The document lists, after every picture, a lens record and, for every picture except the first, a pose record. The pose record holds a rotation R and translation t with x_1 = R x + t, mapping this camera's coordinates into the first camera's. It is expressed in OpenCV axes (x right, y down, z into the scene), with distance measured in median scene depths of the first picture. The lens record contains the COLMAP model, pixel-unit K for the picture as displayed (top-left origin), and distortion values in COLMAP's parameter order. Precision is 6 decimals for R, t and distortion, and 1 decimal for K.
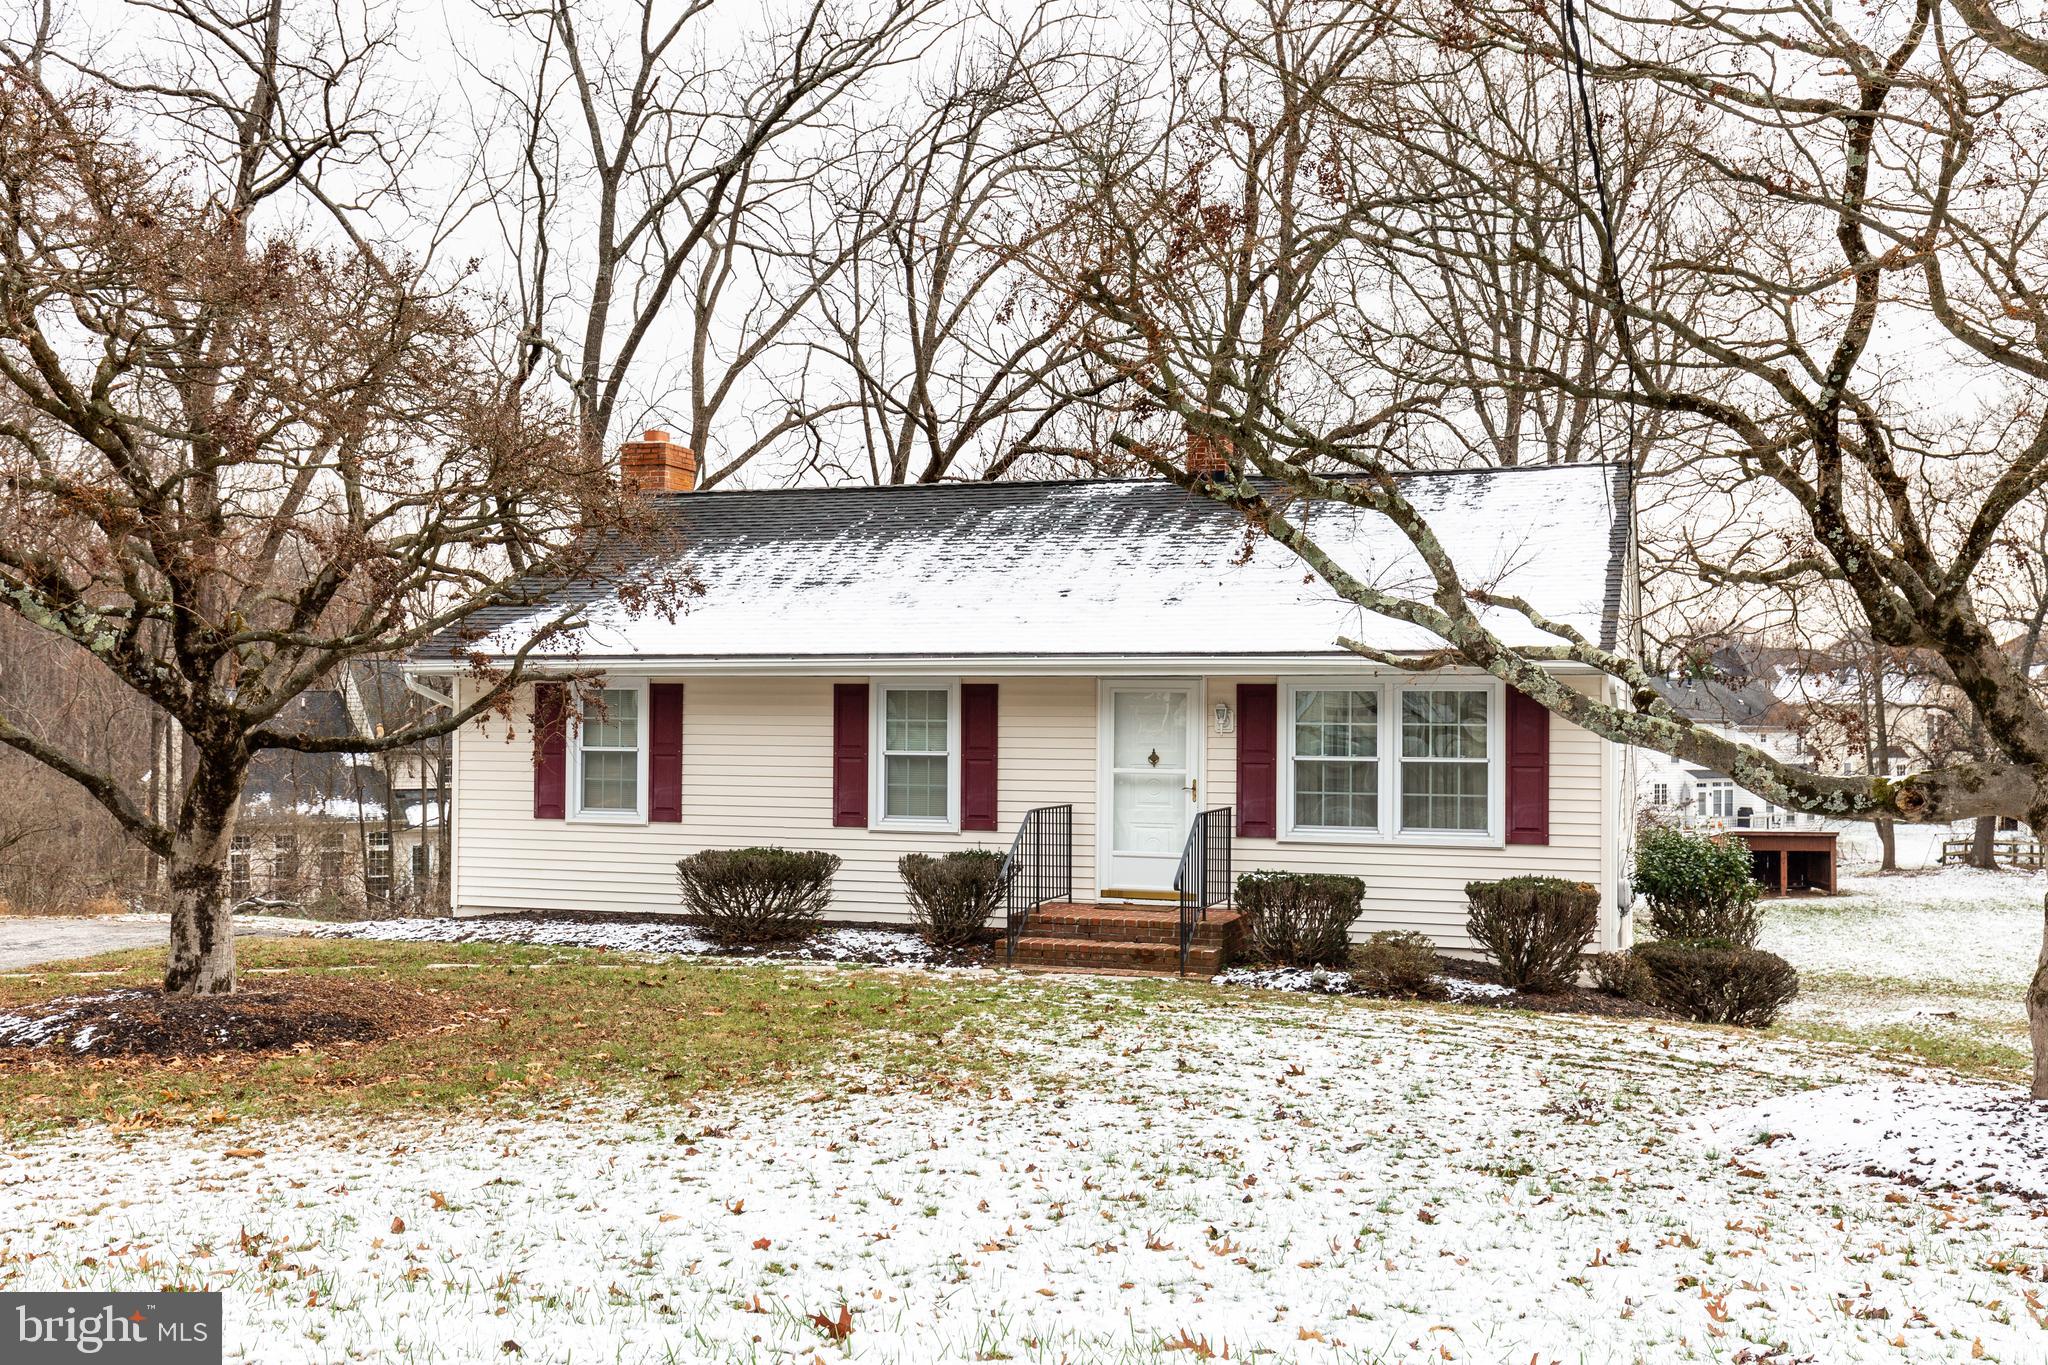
lens RADIAL K [[2070.4, 0, 1024.0], [0, 2070.4, 682.5], [0, 0, 1]] dist [-0.024337, -0.007499]
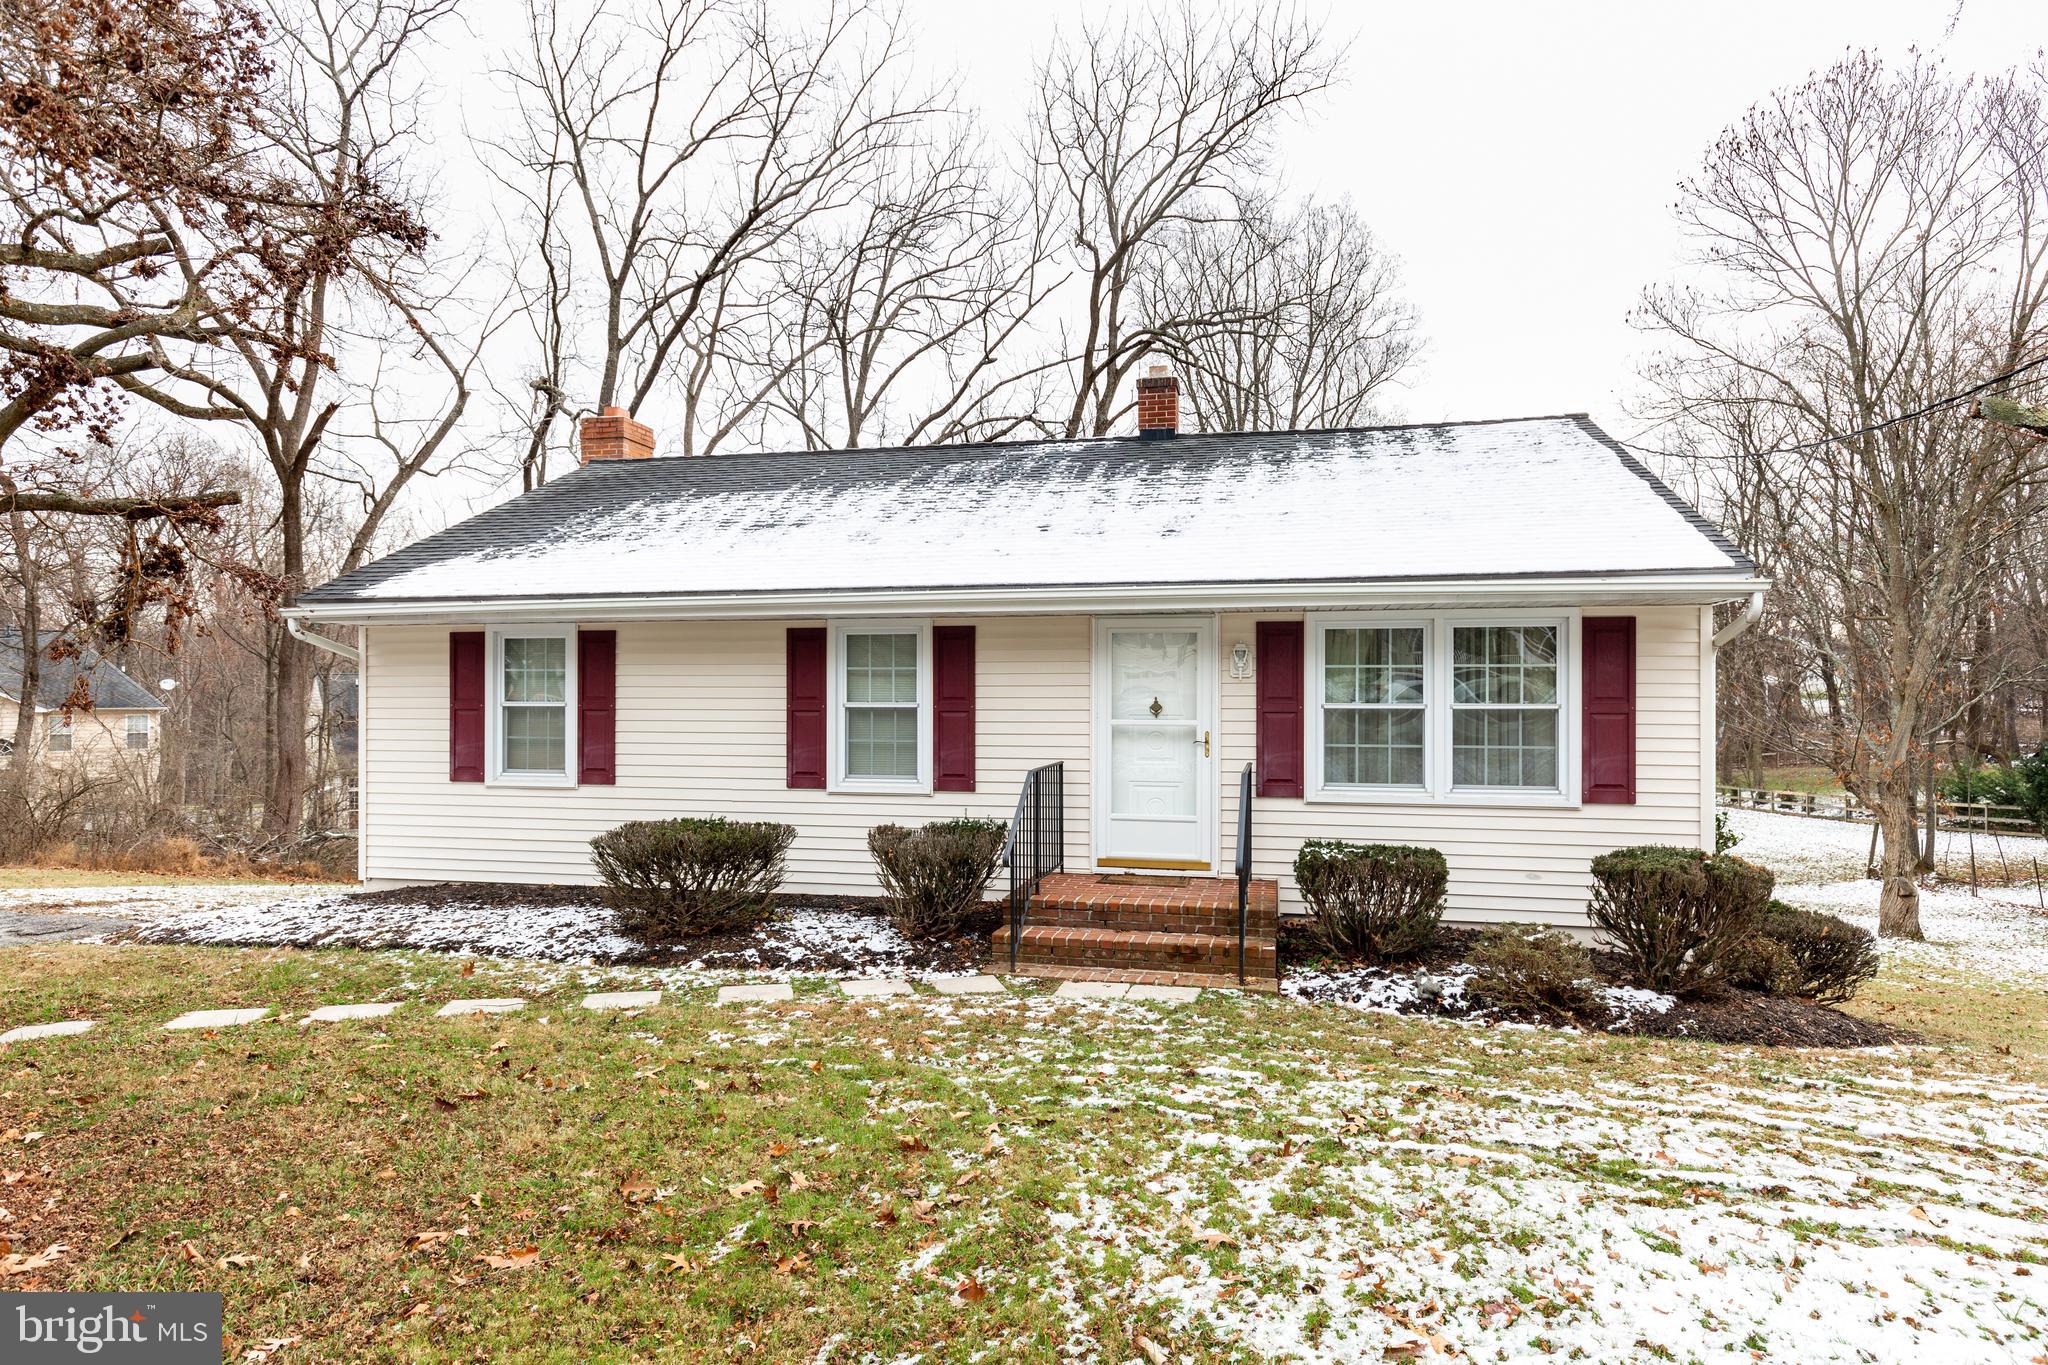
lens RADIAL K [[1186.5, 0, 1032.6], [0, 1186.5, 693.8], [0, 0, 1]] dist [0.002790, -0.000156]
pose [[0.993915, -0.005930, 0.109988, -0.042967], [0.004318, 0.999880, 0.014890, 0.021785], [-0.110063, -0.014324, 0.993821, 0.480722]]
